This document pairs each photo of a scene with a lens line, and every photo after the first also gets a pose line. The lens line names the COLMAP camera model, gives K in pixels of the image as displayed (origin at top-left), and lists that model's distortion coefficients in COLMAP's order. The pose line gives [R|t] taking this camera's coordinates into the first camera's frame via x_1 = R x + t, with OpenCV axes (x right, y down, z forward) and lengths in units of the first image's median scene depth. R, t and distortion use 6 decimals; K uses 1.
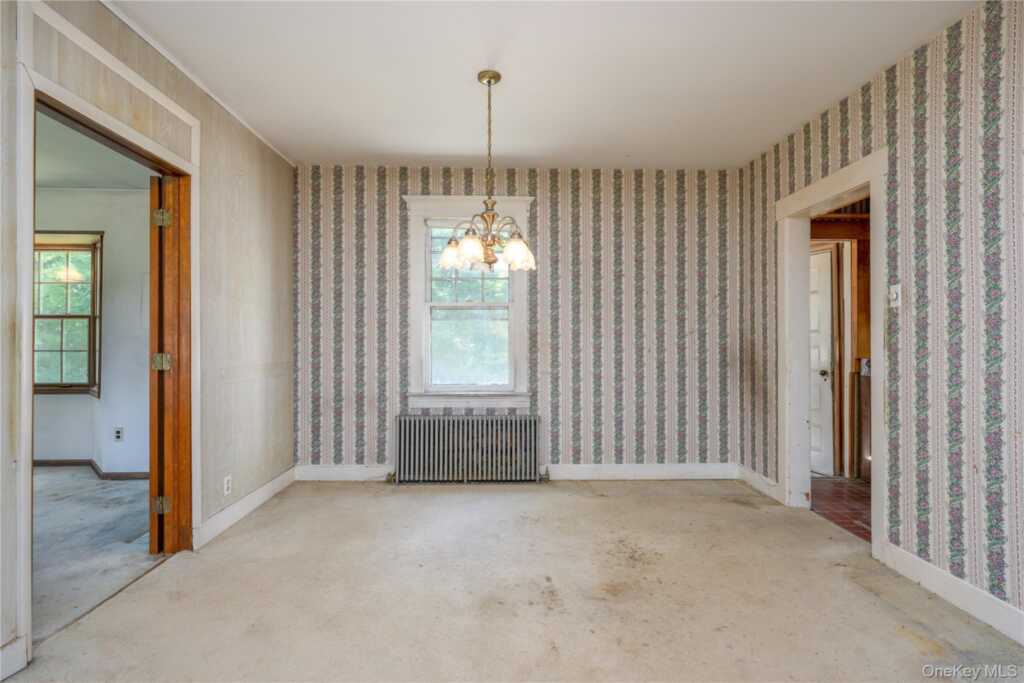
lens RADIAL K [[500.7, 0, 512.0], [0, 500.7, 341.5], [0, 0, 1]] dist [-0.012104, 0.000063]
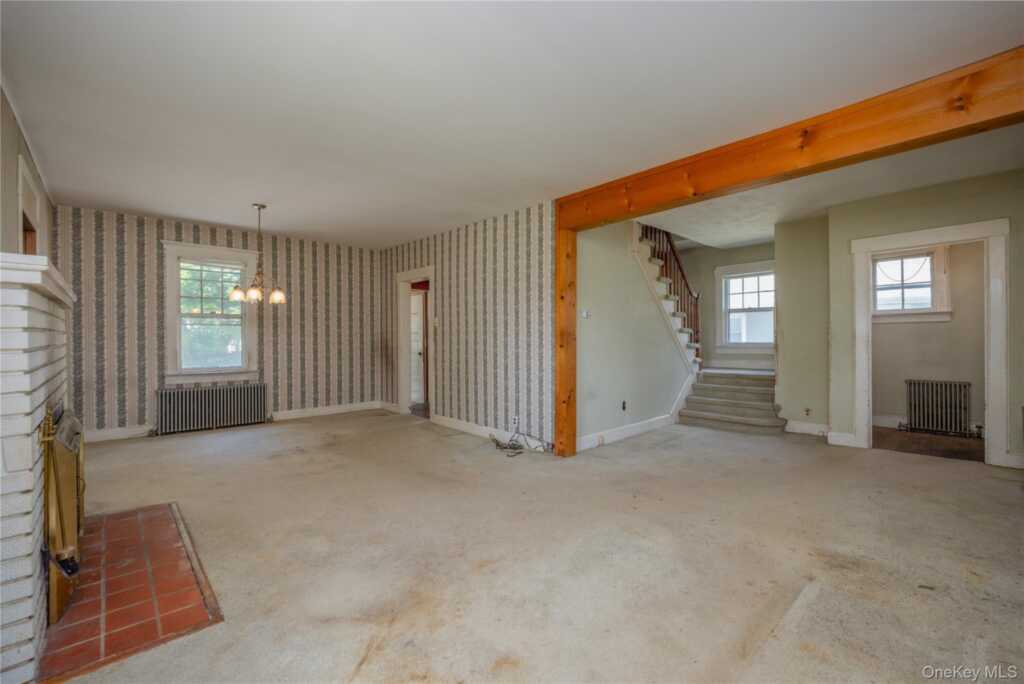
lens RADIAL K [[418.5, 0, 512.5], [0, 418.5, 337.6], [0, 0, 1]] dist [-0.000365, -0.000146]
pose [[0.742342, -0.001968, 0.670018, -0.275172], [0.002099, 0.999998, 0.000611, -0.003966], [-0.670017, 0.000953, 0.742345, -0.601133]]
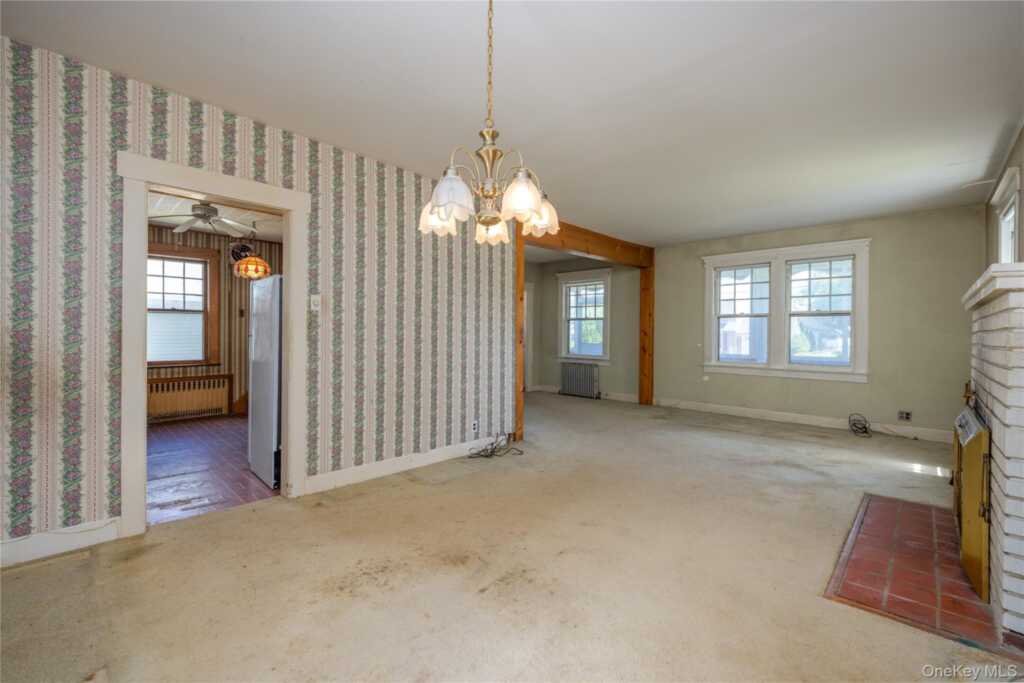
lens RADIAL K [[418.5, 0, 512.5], [0, 418.5, 337.1], [0, 0, 1]] dist [-0.000365, -0.000146]
pose [[-0.689537, -0.011607, 0.724158, -0.315542], [-0.009671, 0.999930, 0.006818, -0.003592], [-0.724186, -0.002302, -0.689600, 0.895053]]
